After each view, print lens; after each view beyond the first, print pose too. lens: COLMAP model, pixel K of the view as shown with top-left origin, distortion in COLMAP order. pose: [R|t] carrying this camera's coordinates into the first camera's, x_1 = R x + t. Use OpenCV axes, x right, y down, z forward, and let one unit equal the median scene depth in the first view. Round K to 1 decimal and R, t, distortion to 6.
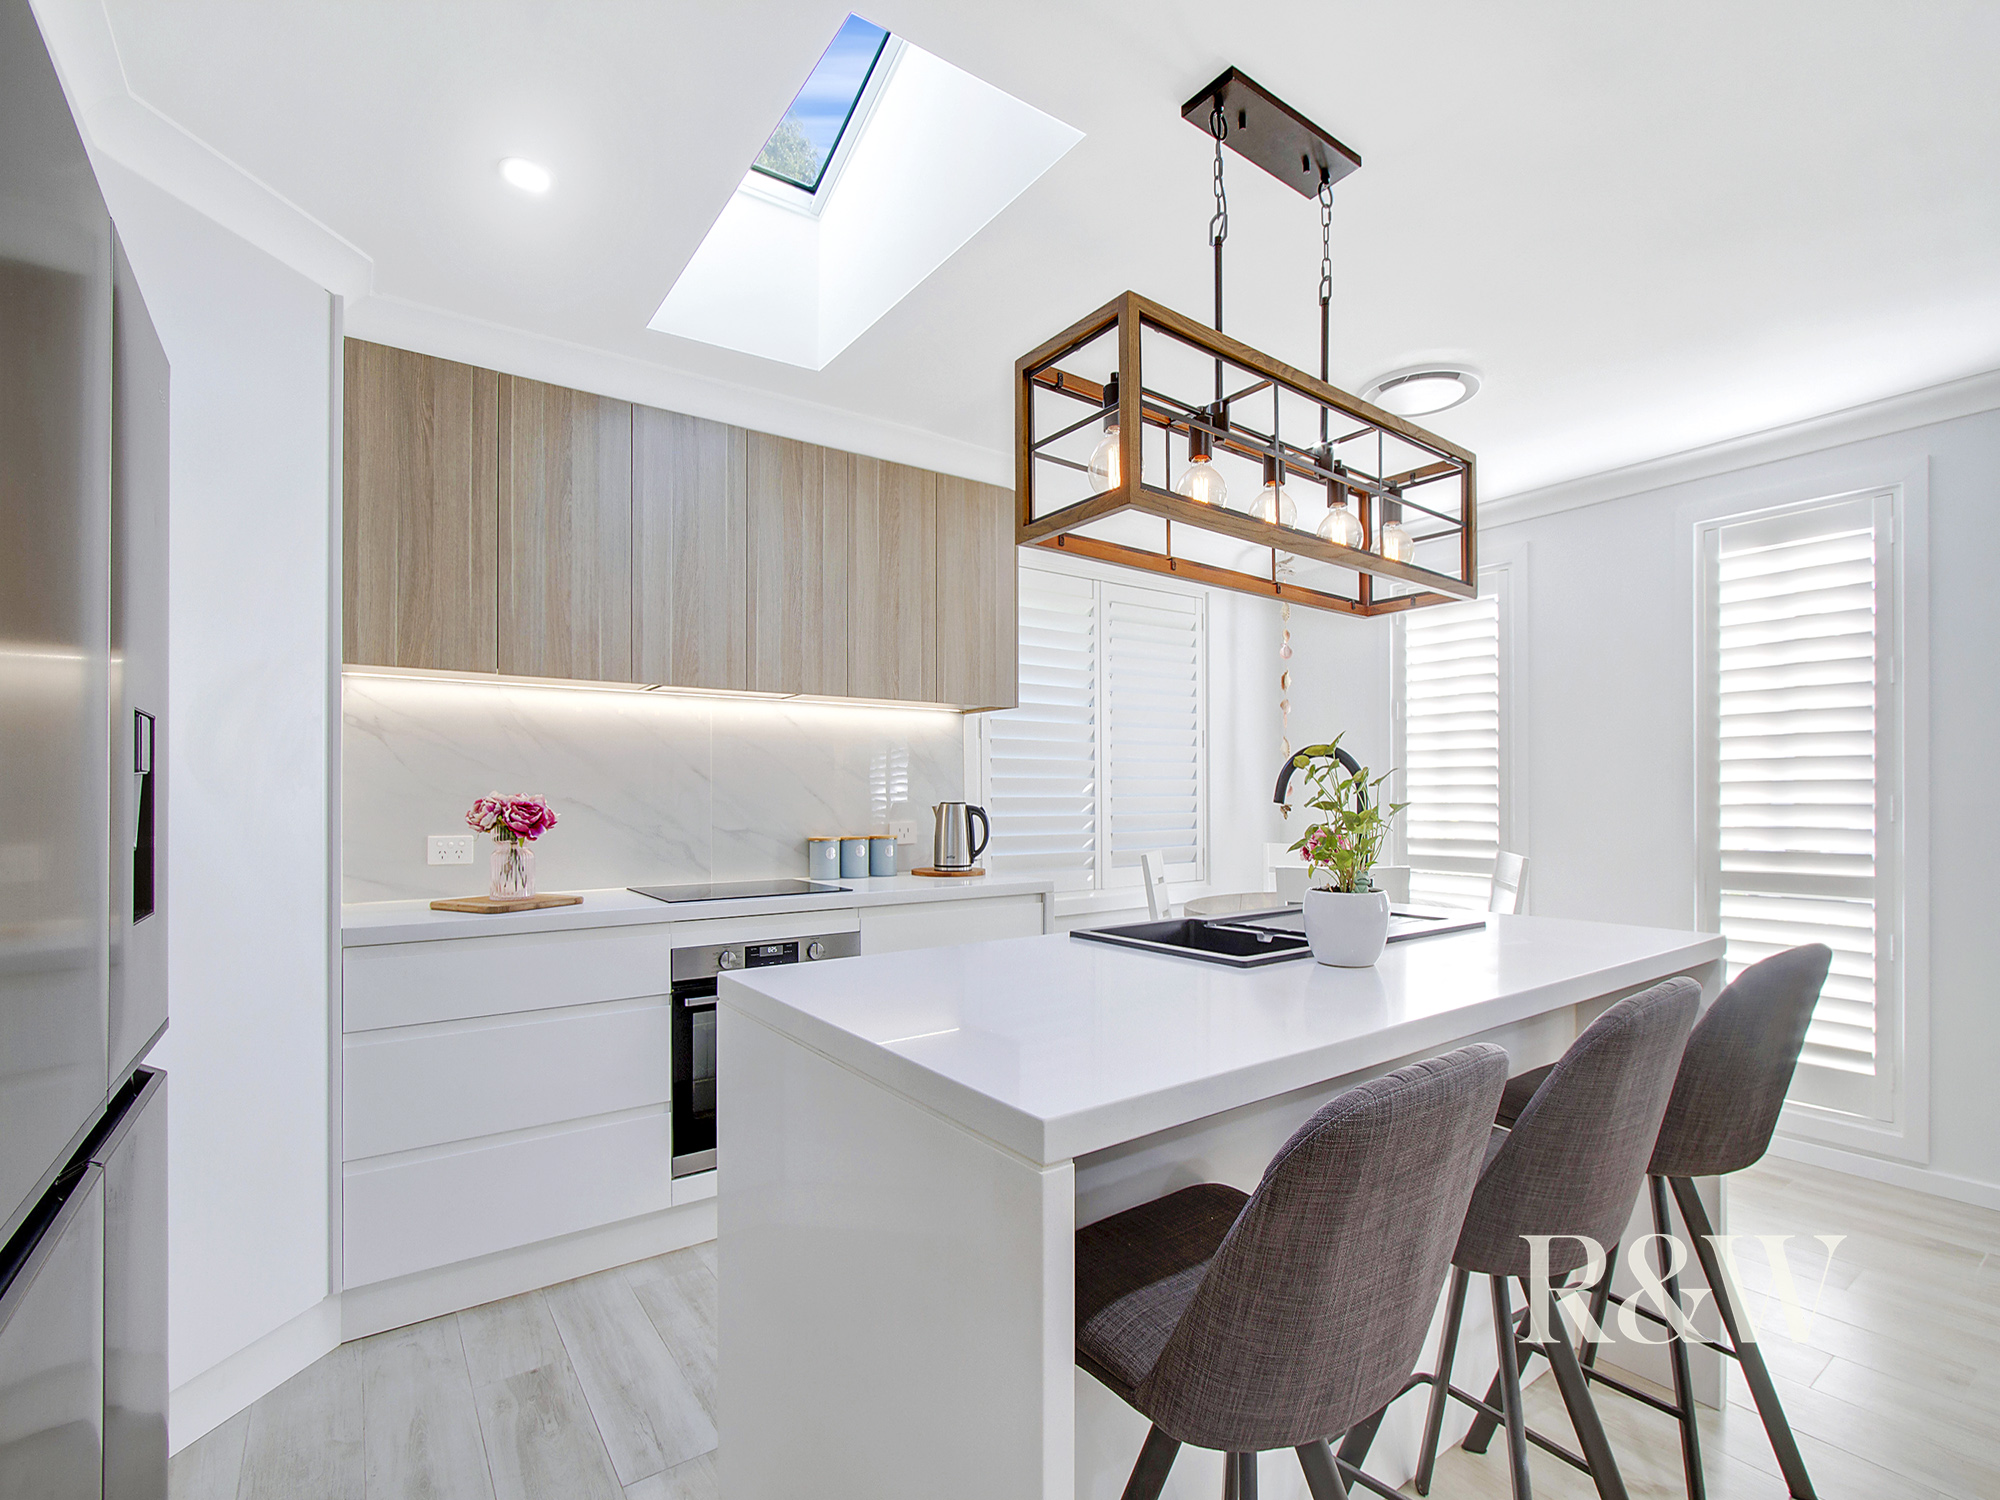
lens RADIAL K [[941.0, 0, 1003.1], [0, 941.0, 803.6], [0, 0, 1]] dist [0.001540, 0.000642]
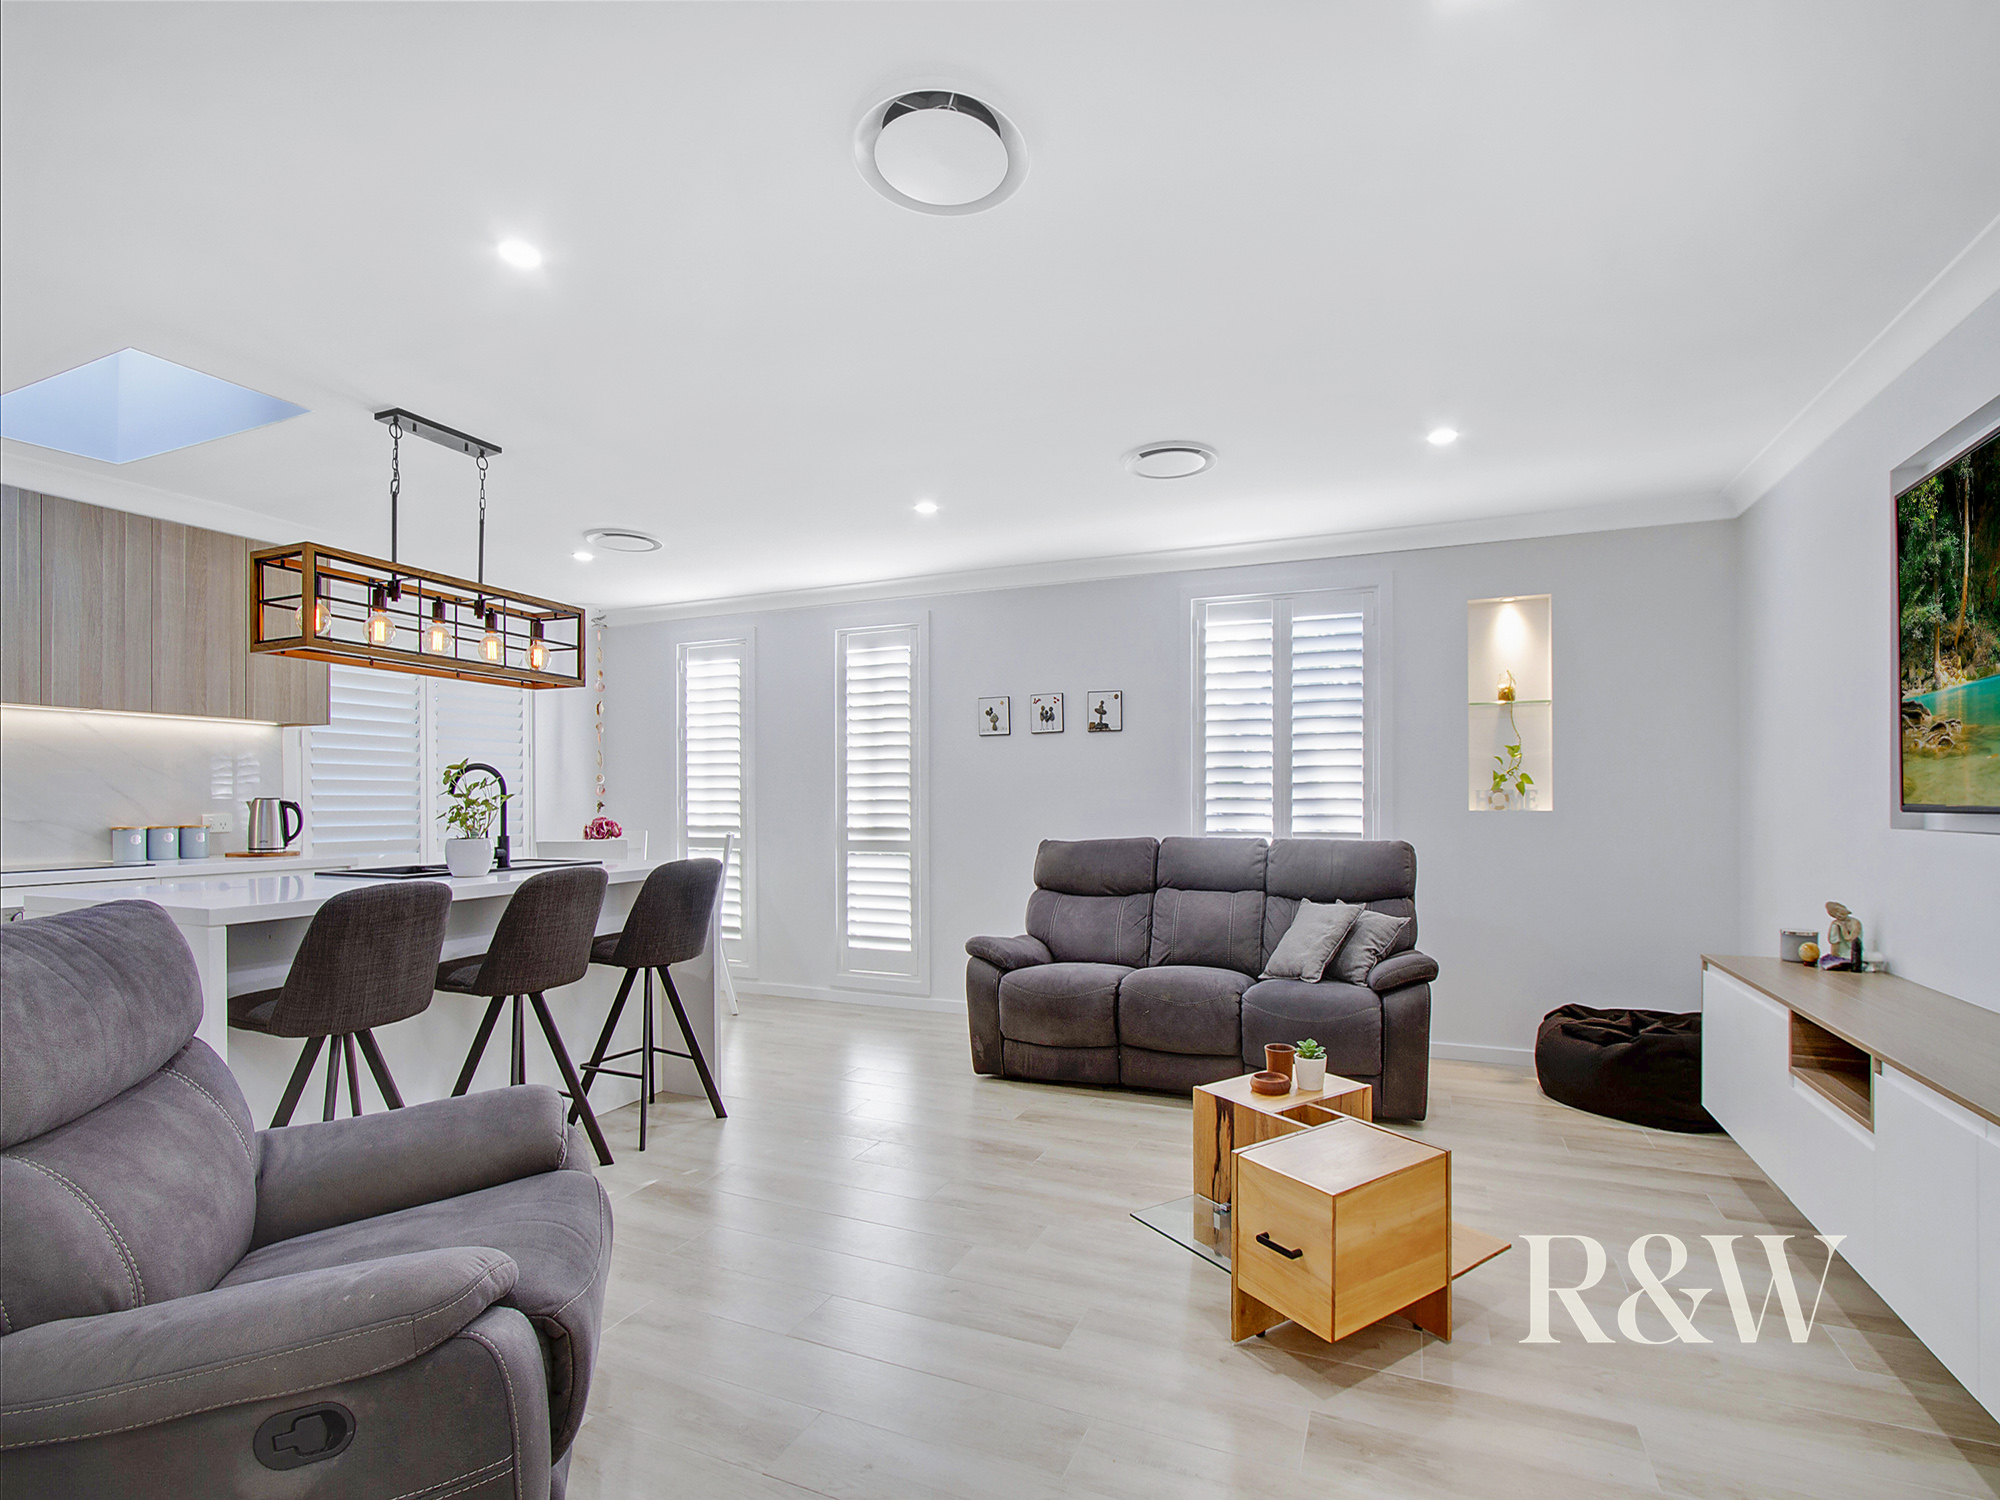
lens RADIAL K [[941.0, 0, 1003.1], [0, 941.0, 803.6], [0, 0, 1]] dist [0.001540, 0.000642]
pose [[0.858191, -0.000963, 0.513330, 0.153617], [0.003256, 0.999988, -0.003568, 0.014523], [-0.513321, 0.004733, 0.858184, -0.620309]]
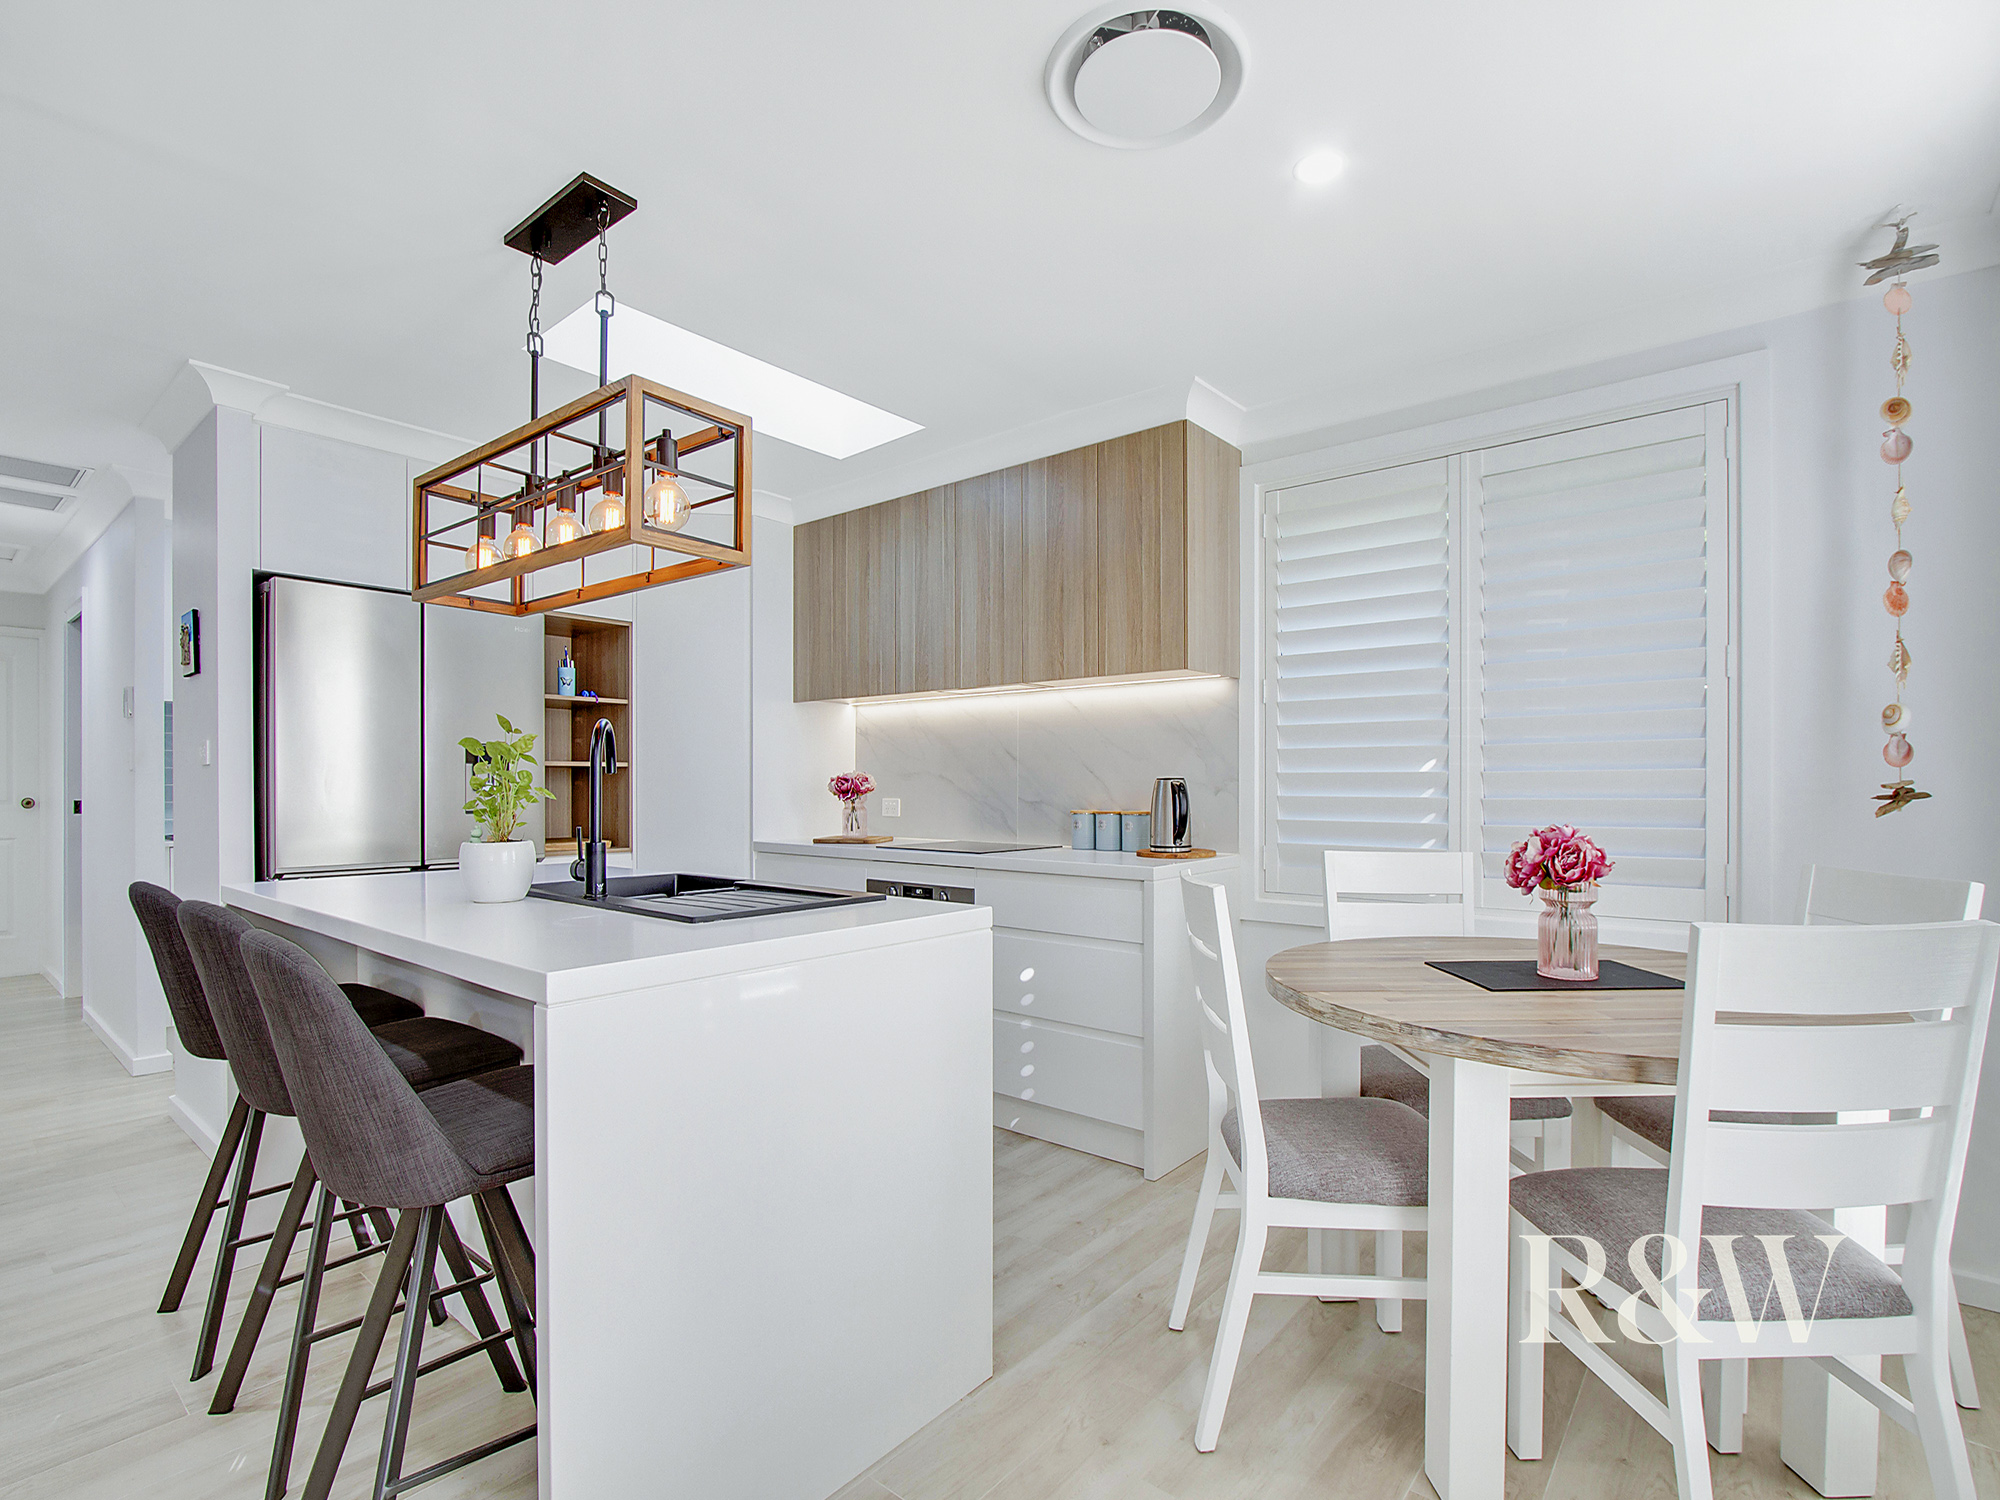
lens RADIAL K [[941.0, 0, 1003.1], [0, 941.0, 803.6], [0, 0, 1]] dist [0.001540, 0.000642]
pose [[0.271913, 0.021180, -0.962089, 0.849128], [-0.009502, 0.999768, 0.019324, 0.007637], [0.962275, 0.003887, 0.272051, 0.631407]]
